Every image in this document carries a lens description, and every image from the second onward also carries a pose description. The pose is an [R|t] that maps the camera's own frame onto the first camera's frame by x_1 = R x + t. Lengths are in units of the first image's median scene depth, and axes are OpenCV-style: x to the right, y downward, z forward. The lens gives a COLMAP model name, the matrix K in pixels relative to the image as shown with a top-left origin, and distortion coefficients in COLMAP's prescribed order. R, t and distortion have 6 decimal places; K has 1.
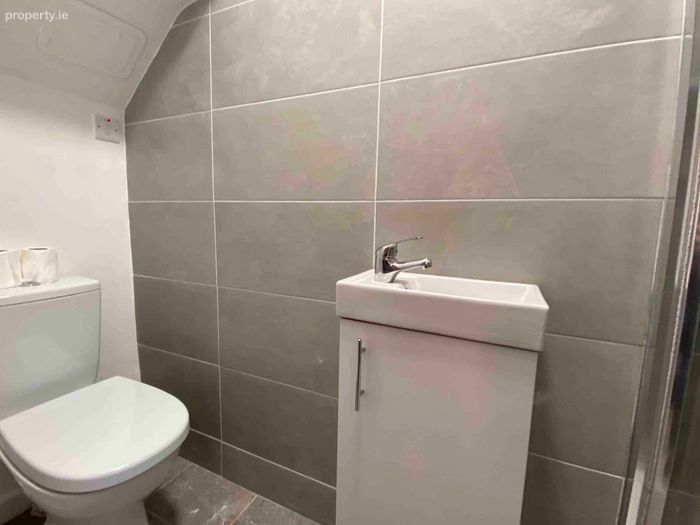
lens RADIAL K [[334.7, 0, 348.2], [0, 334.7, 262.1], [0, 0, 1]] dist [0.037056, -0.026812]
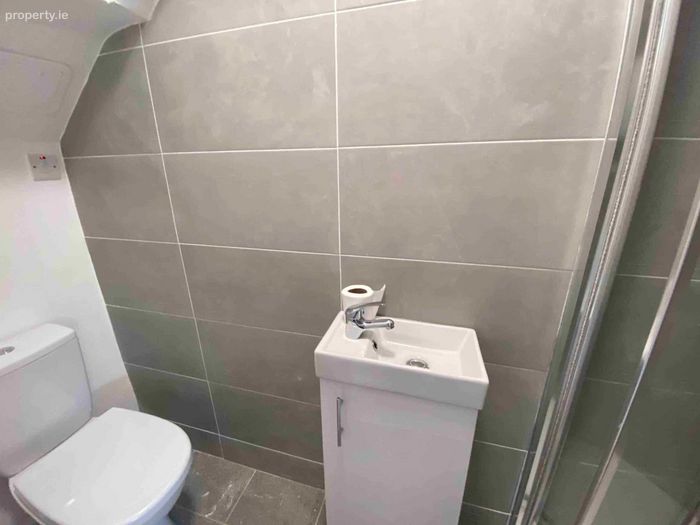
lens RADIAL K [[290.5, 0, 348.3], [0, 290.5, 264.3], [0, 0, 1]] dist [0.017933, -0.016647]
pose [[0.986042, -0.084631, 0.143381, -0.029613], [0.055339, 0.978806, 0.197172, -0.320913], [-0.157029, -0.186485, 0.969827, 0.057884]]
